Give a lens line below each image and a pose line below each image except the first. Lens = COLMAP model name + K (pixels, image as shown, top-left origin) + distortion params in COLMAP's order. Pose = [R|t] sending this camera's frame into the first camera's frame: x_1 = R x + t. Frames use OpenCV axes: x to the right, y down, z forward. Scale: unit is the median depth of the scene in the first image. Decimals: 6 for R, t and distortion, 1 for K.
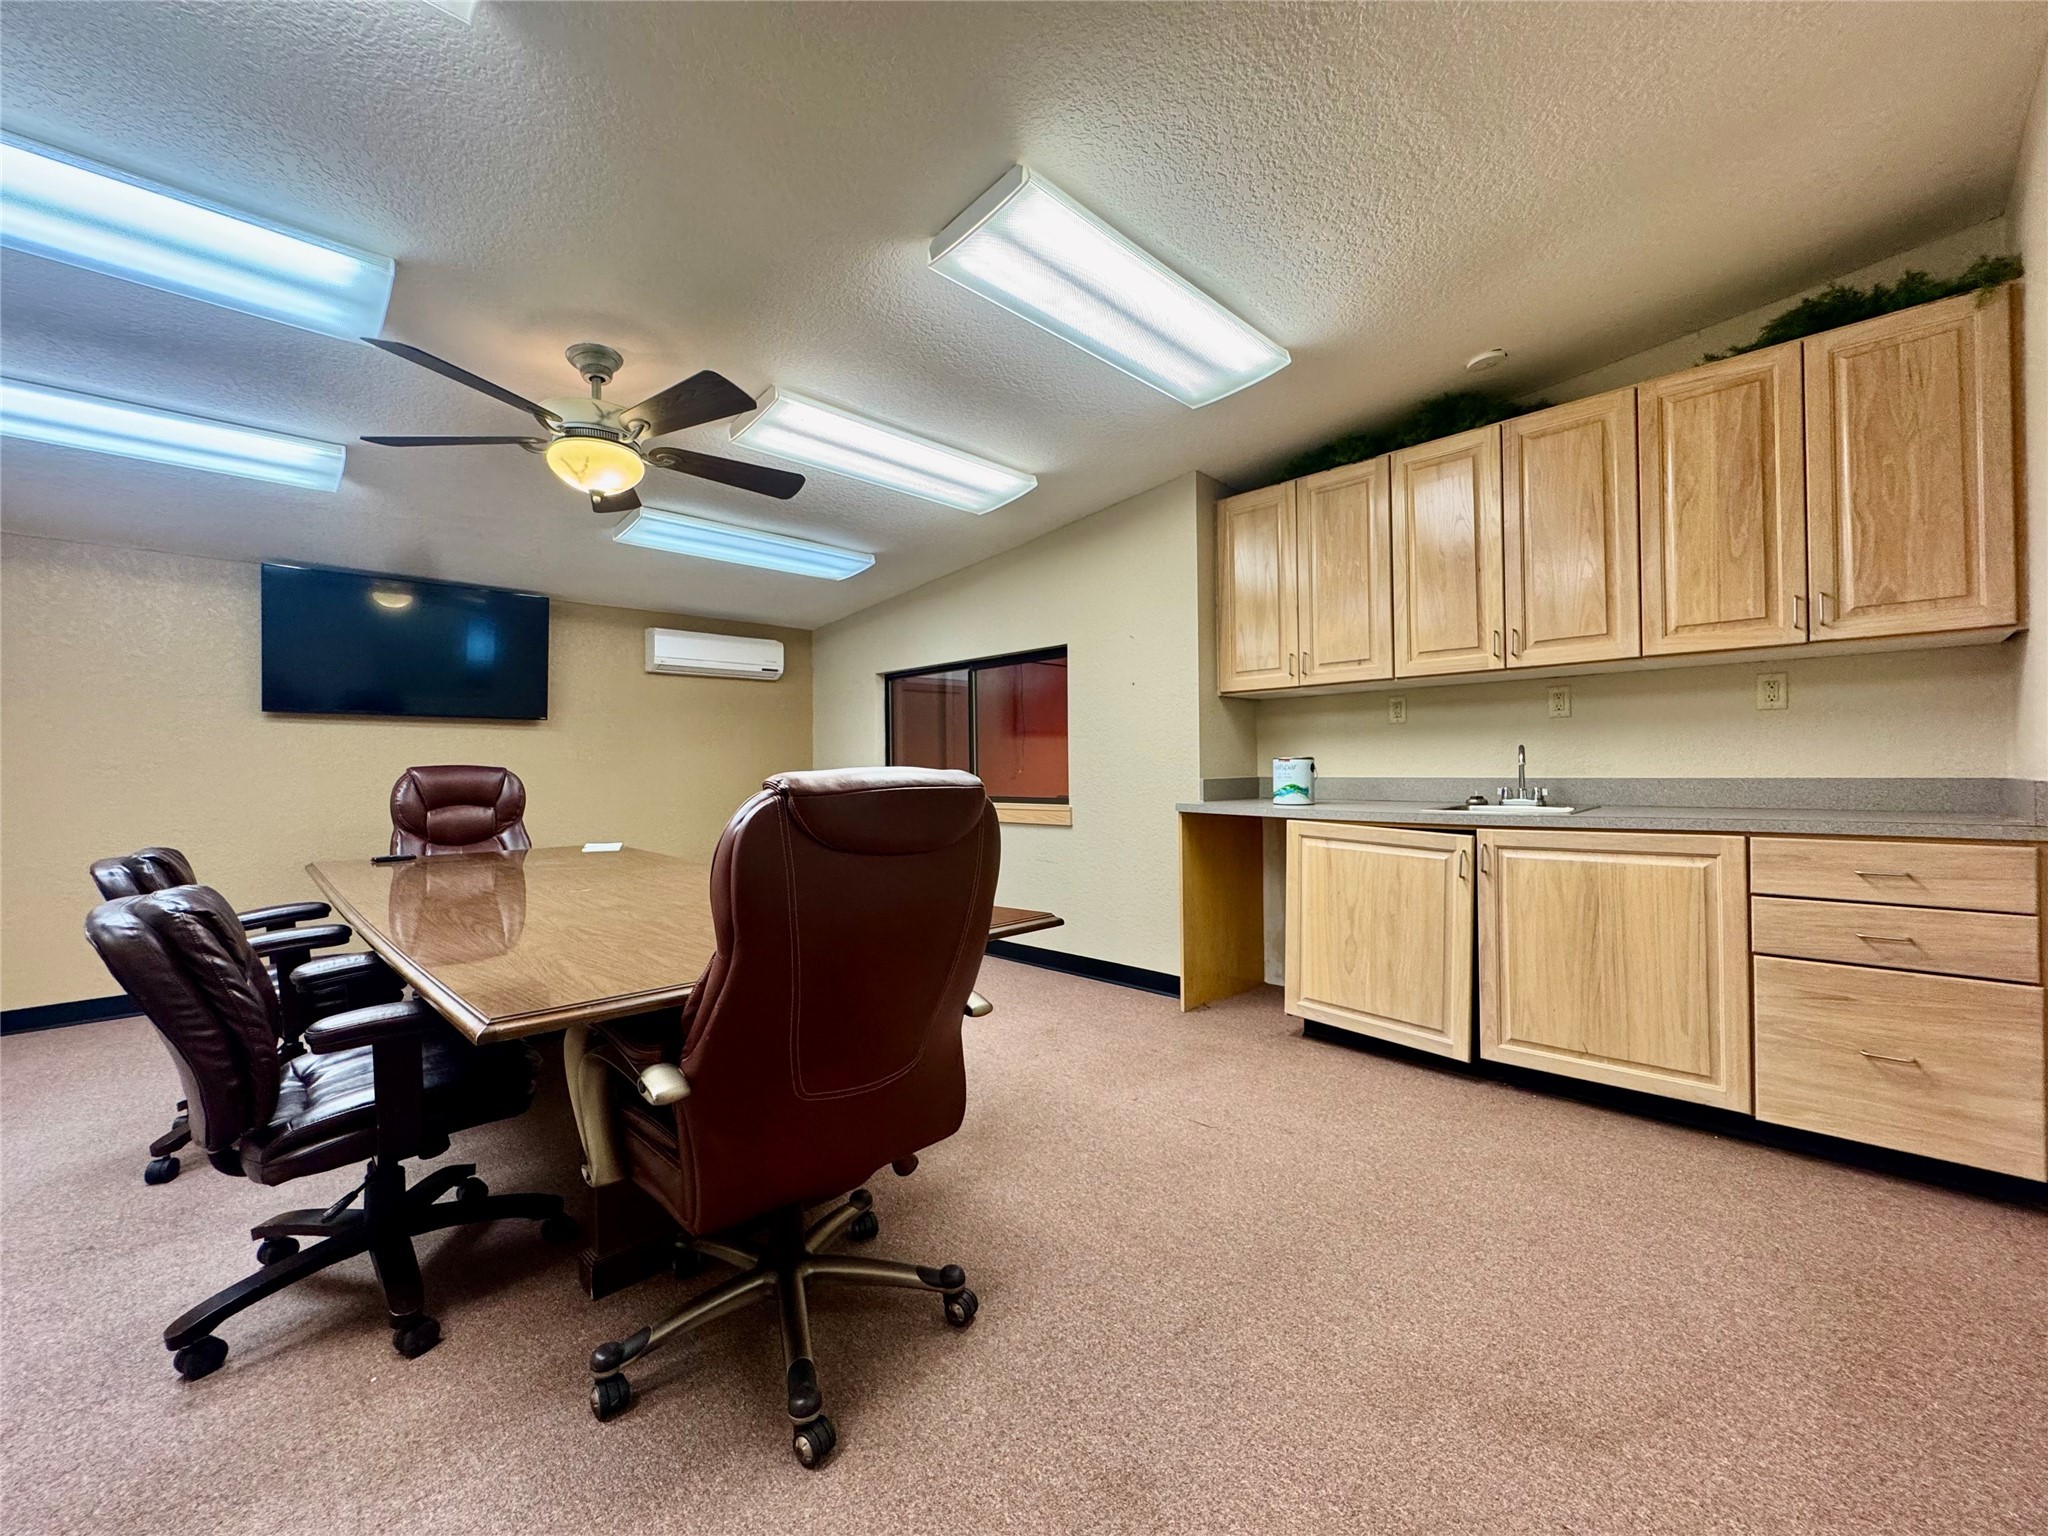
lens RADIAL K [[824.1, 0, 1018.9], [0, 824.1, 766.0], [0, 0, 1]] dist [-0.002912, -0.000066]
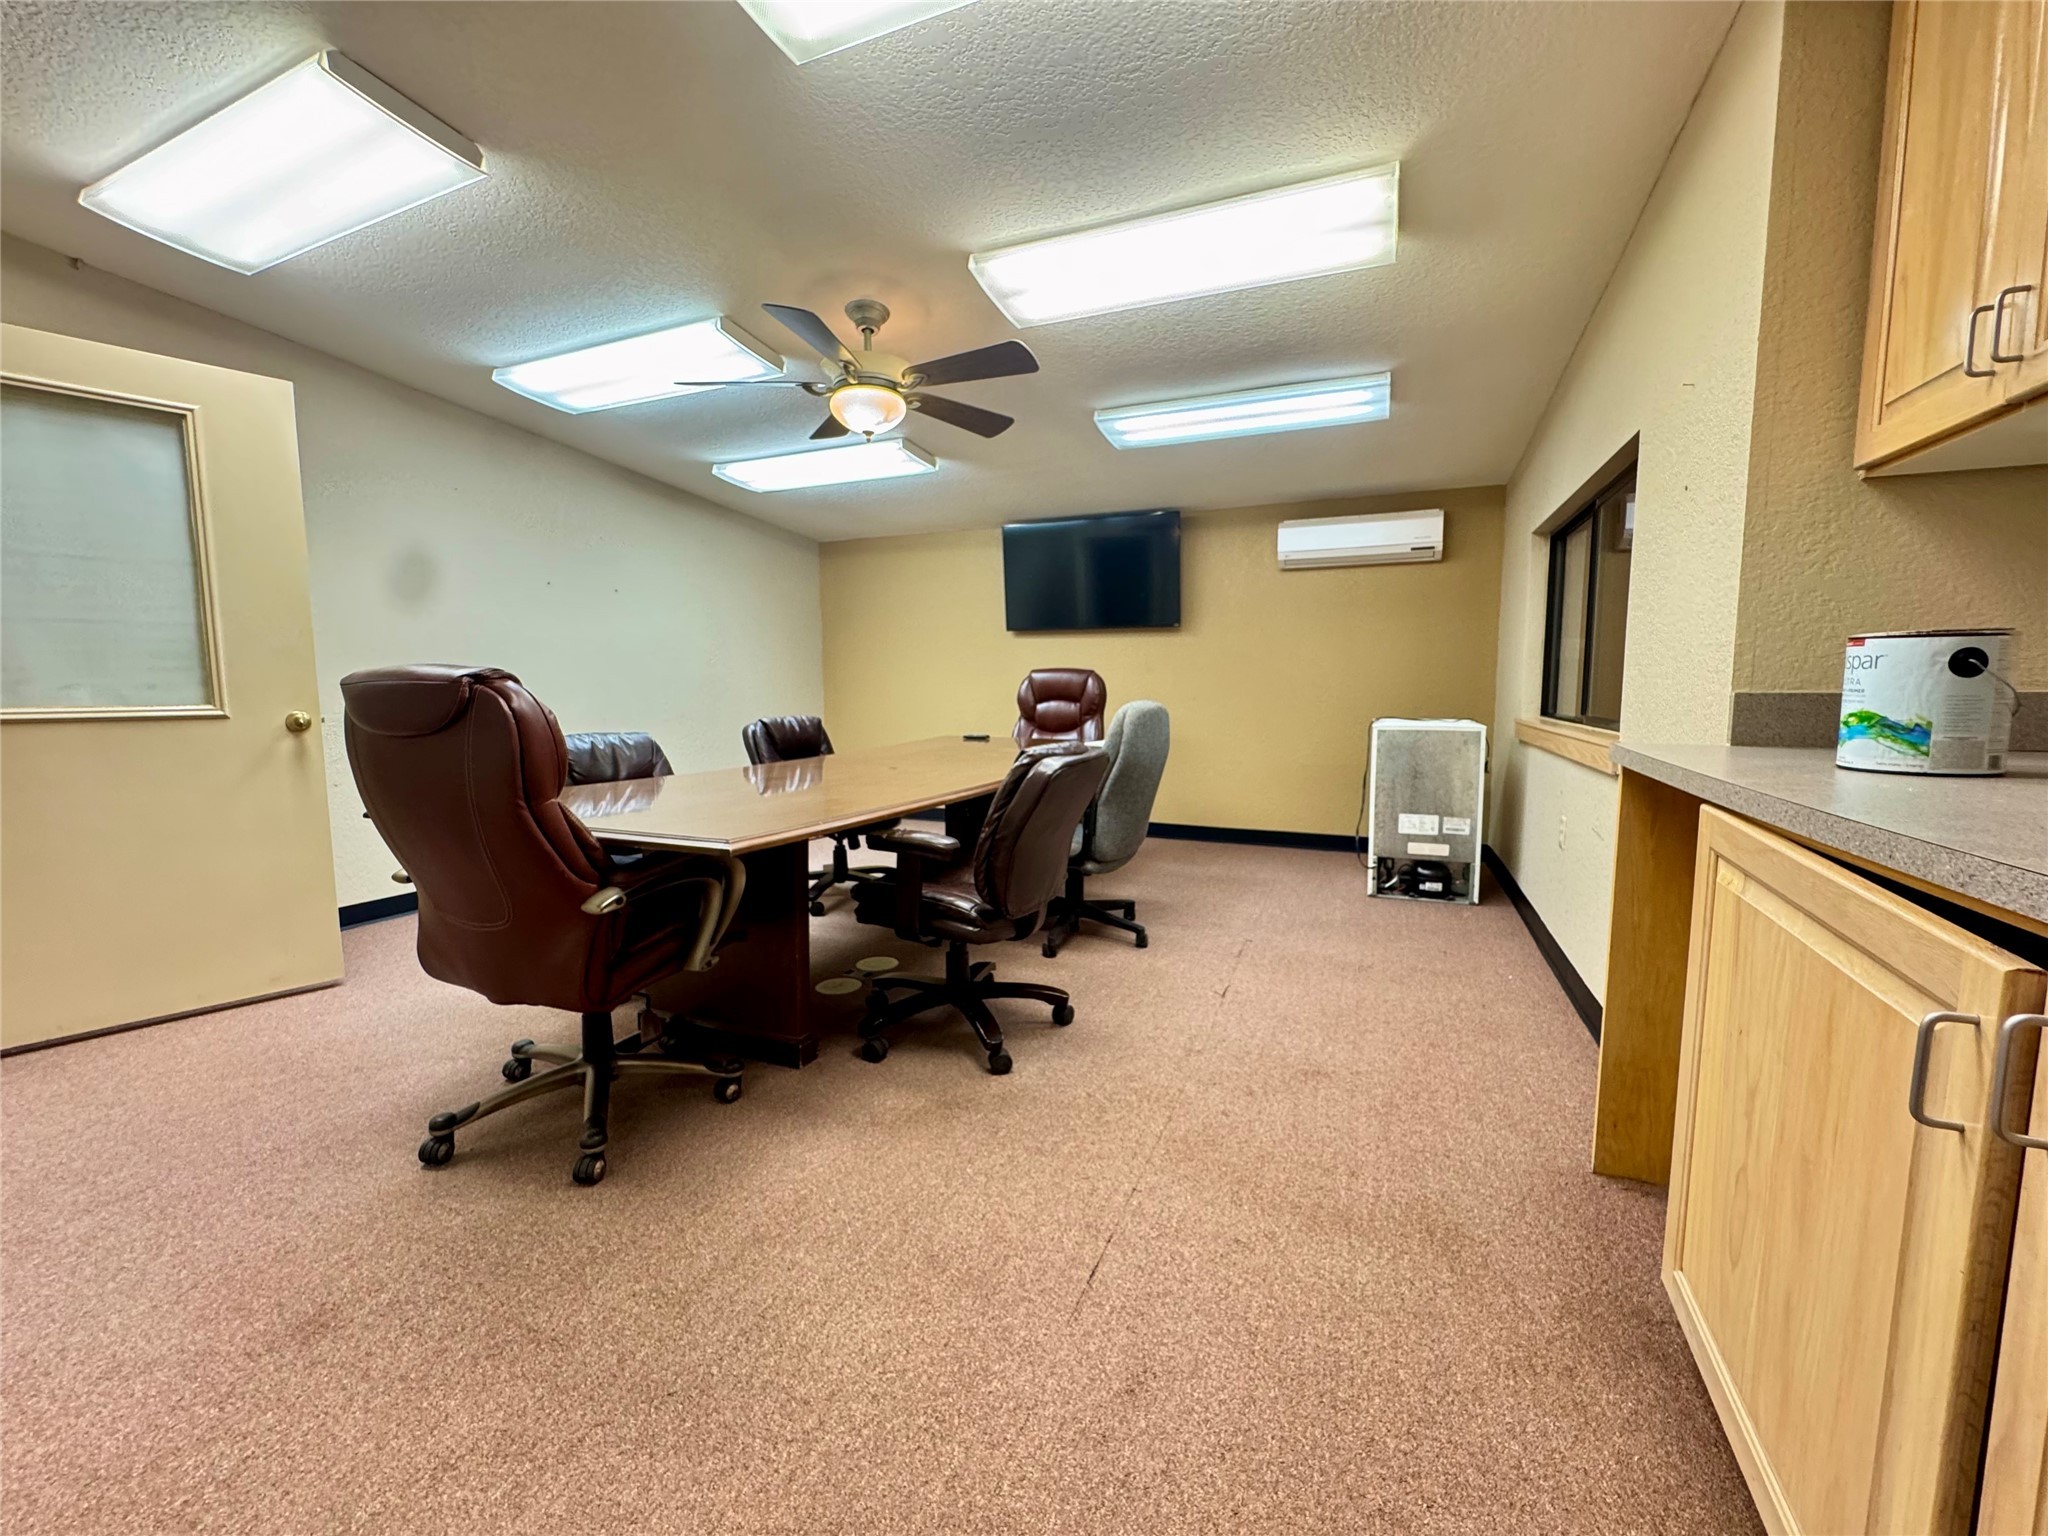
lens RADIAL K [[824.1, 0, 1025.1], [0, 824.1, 766.5], [0, 0, 1]] dist [-0.002912, -0.000066]
pose [[0.383949, 0.105552, -0.917301, 0.446974], [0.000279, 0.993431, 0.114430, 0.005006], [0.923354, -0.044191, 0.381397, 0.470177]]
